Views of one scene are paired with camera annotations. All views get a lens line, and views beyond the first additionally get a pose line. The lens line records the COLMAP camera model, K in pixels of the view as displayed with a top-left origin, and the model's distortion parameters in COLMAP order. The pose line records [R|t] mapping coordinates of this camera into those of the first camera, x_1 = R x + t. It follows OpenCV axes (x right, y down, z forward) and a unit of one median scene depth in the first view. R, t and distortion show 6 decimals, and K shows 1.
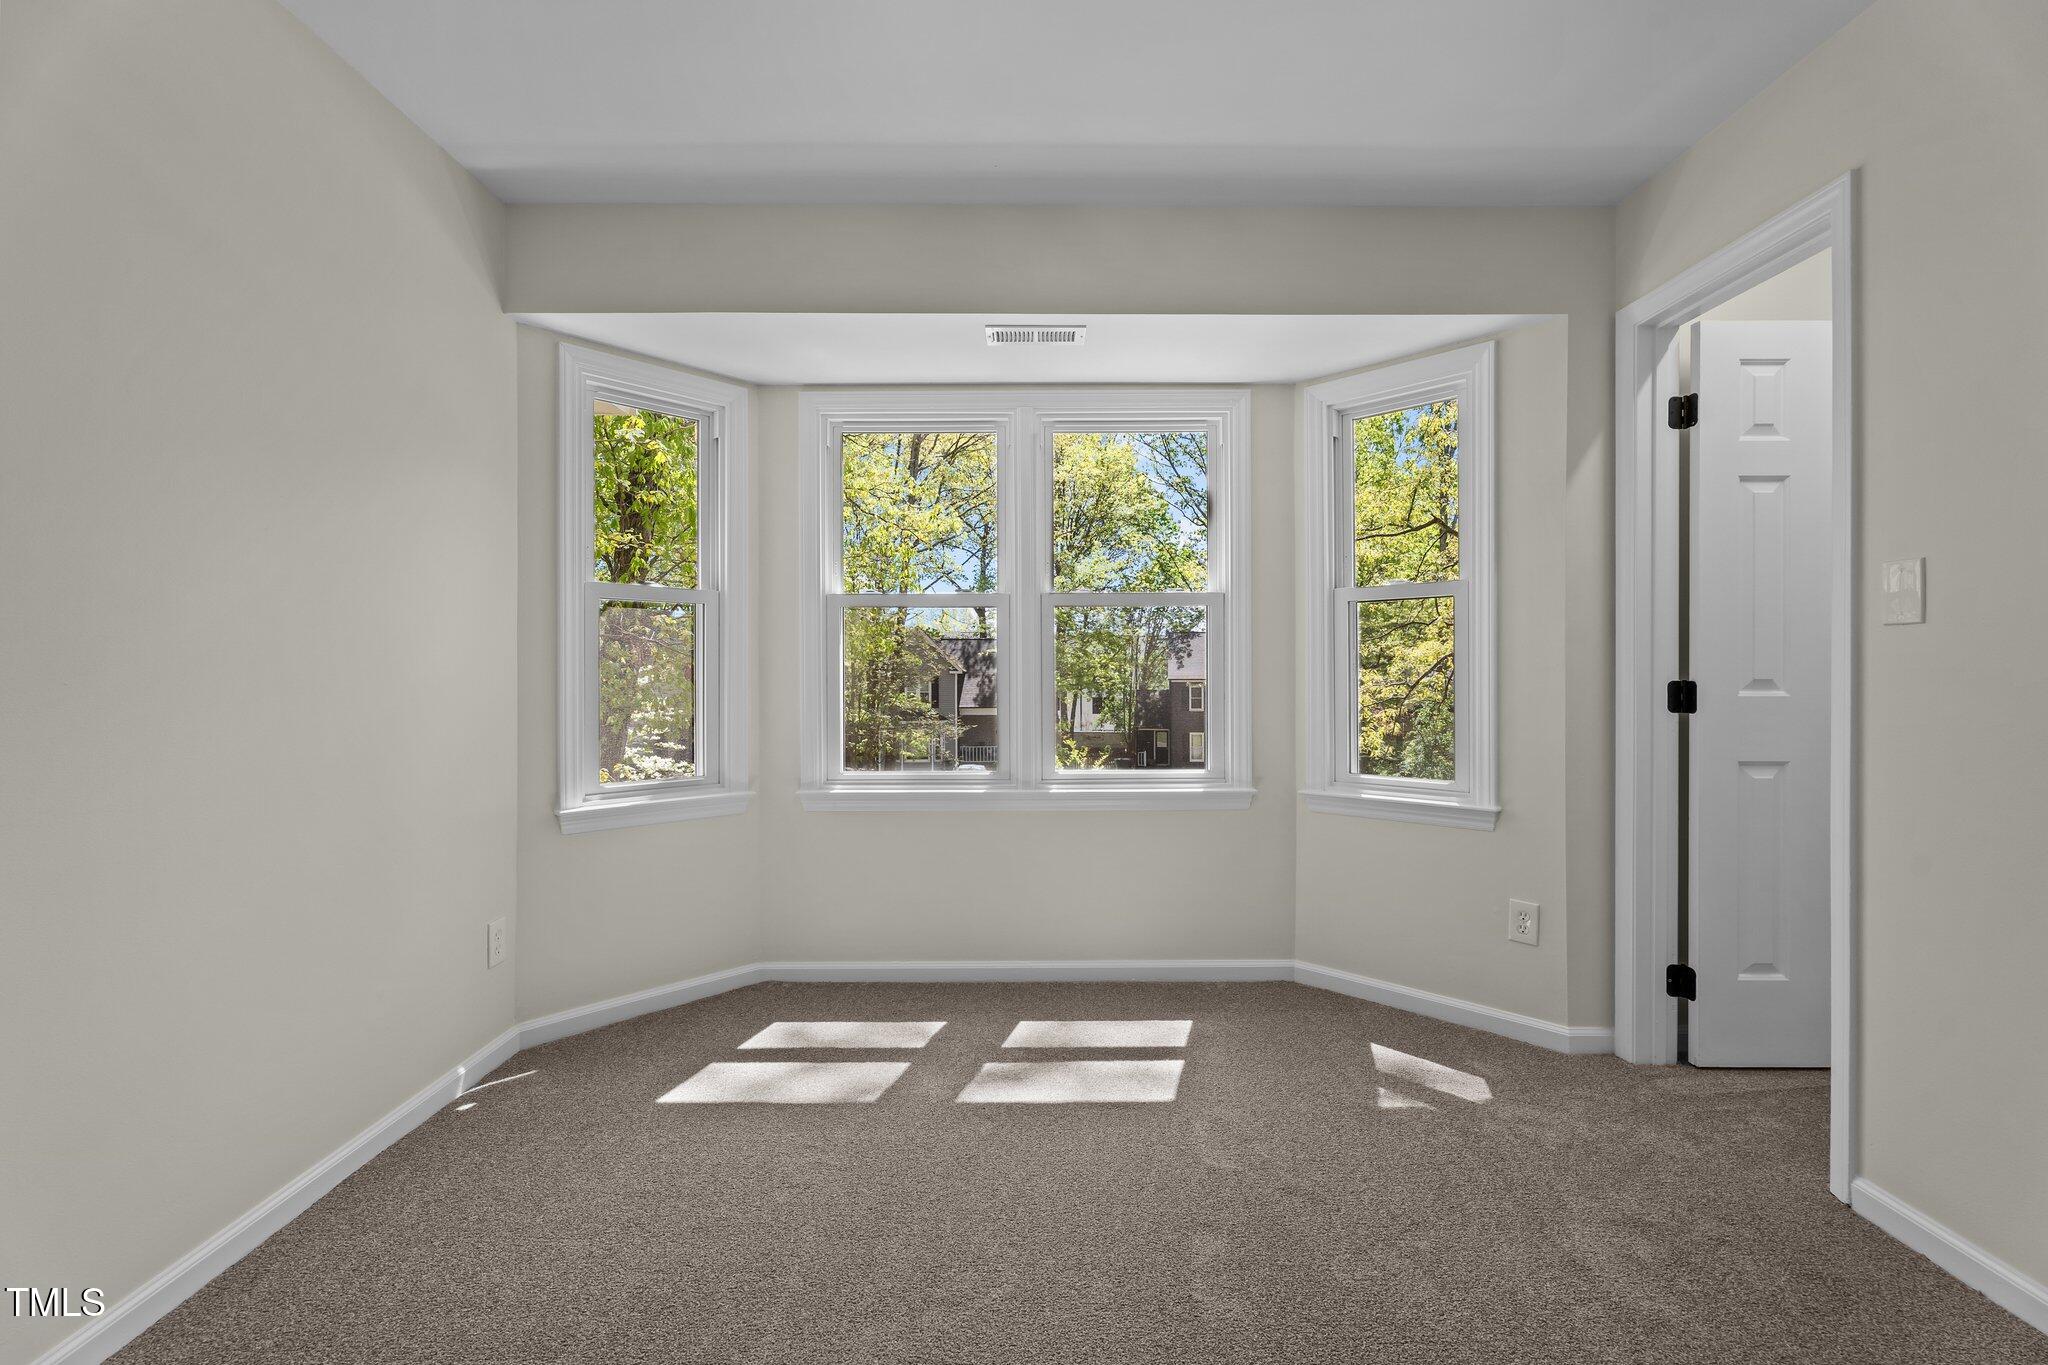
lens RADIAL K [[913.8, 0, 1021.6], [0, 913.8, 674.5], [0, 0, 1]] dist [0.001184, 0.000135]
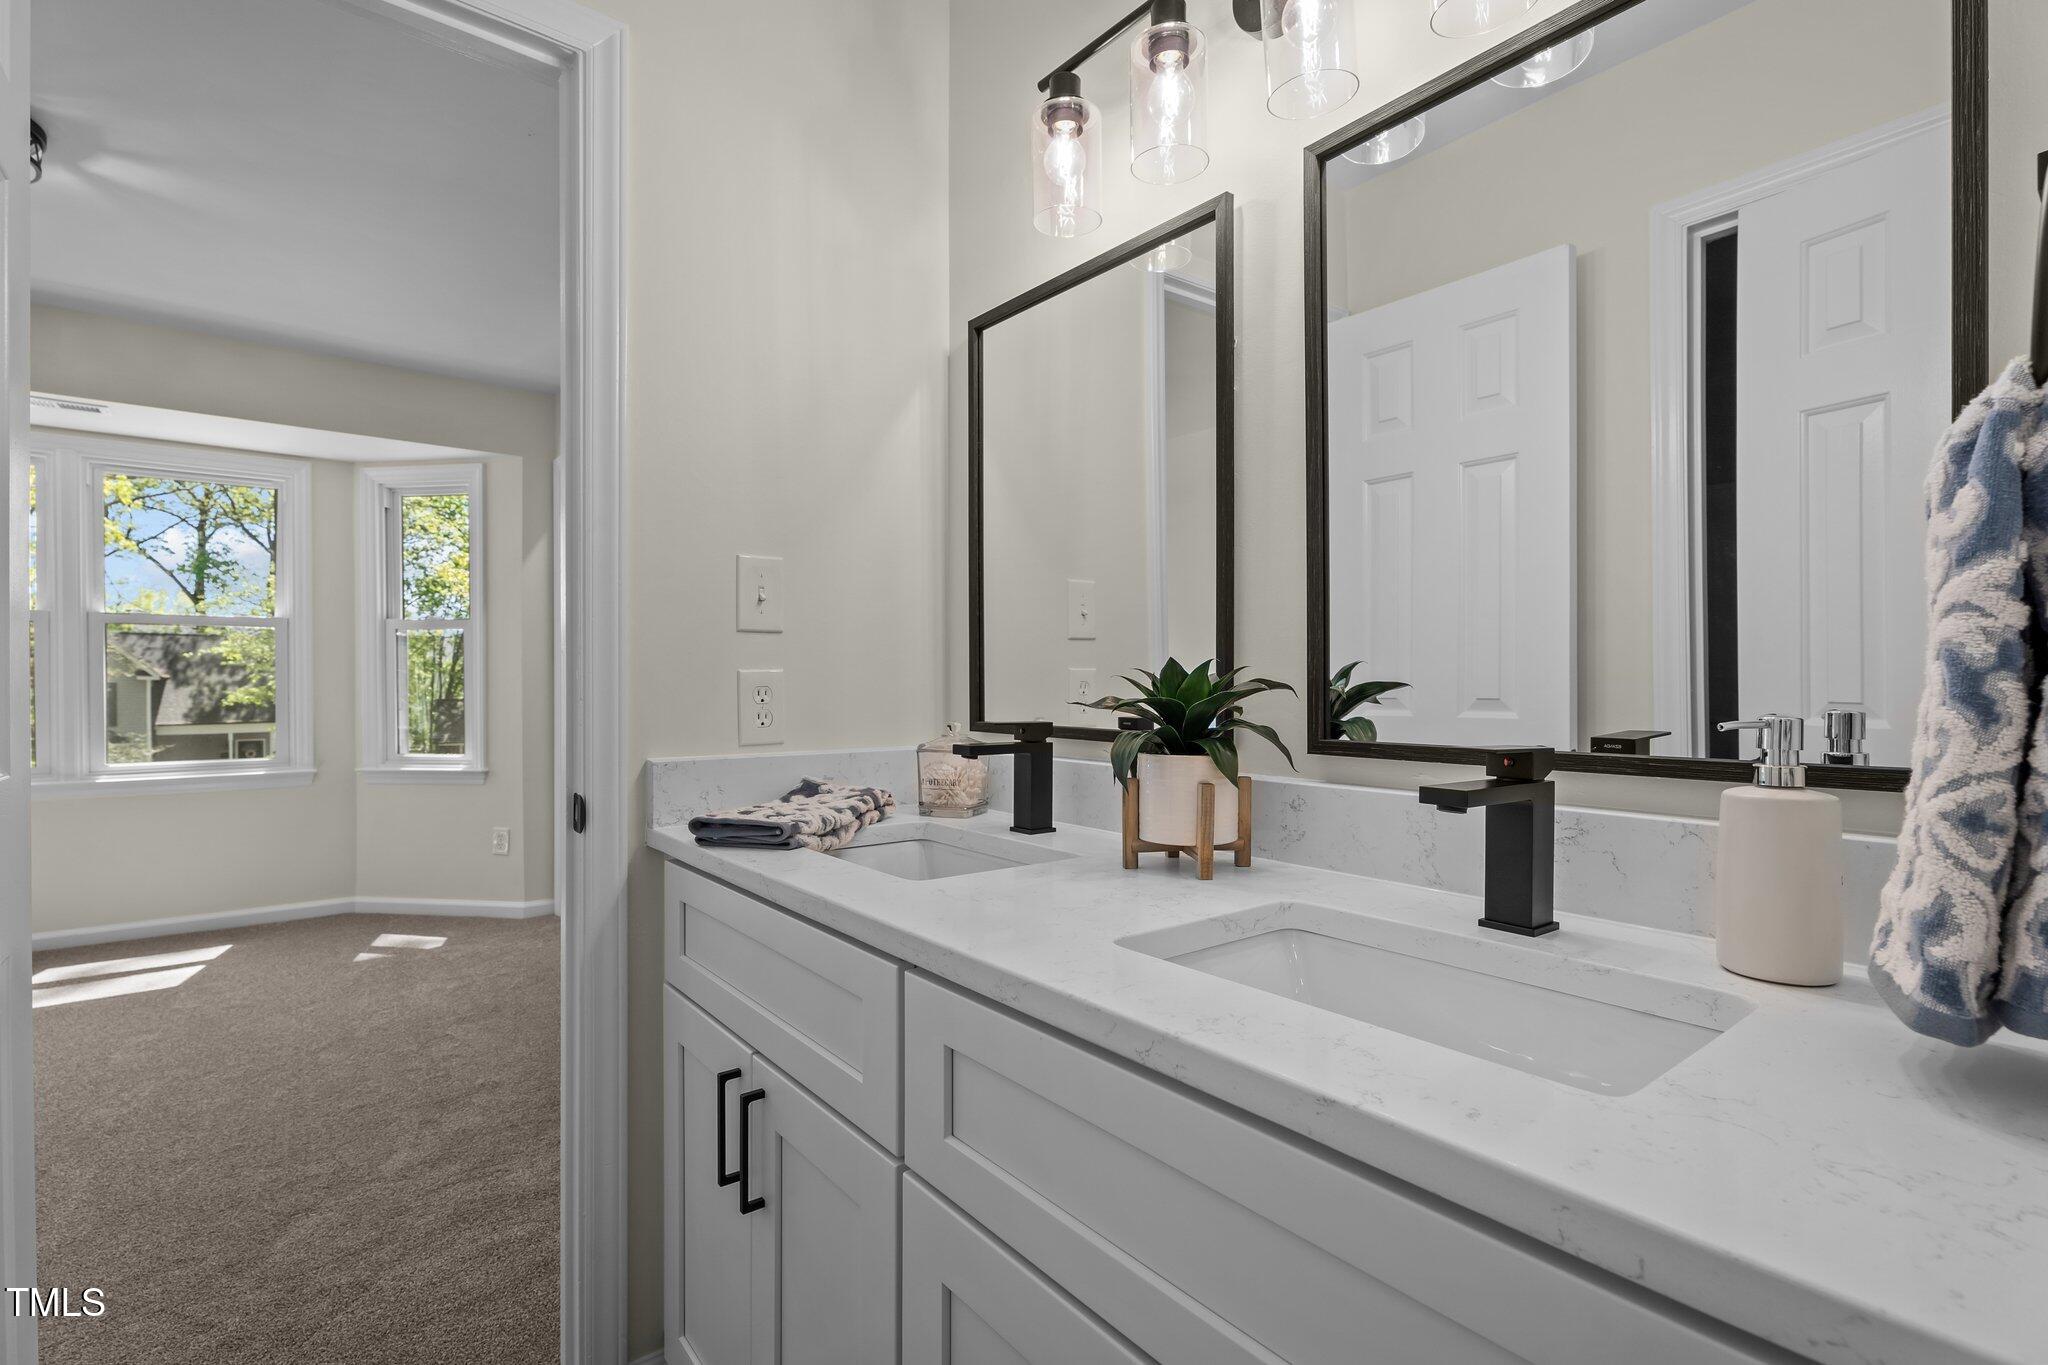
lens RADIAL K [[940.2, 0, 1024.0], [0, 940.2, 682.5], [0, 0, 1]] dist [0.000337, -0.000307]
pose [[0.785088, 0.001149, 0.619384, 0.215178], [-0.001206, 0.999999, -0.000327, 0.000709], [-0.619384, -0.000490, 0.785088, -0.673300]]
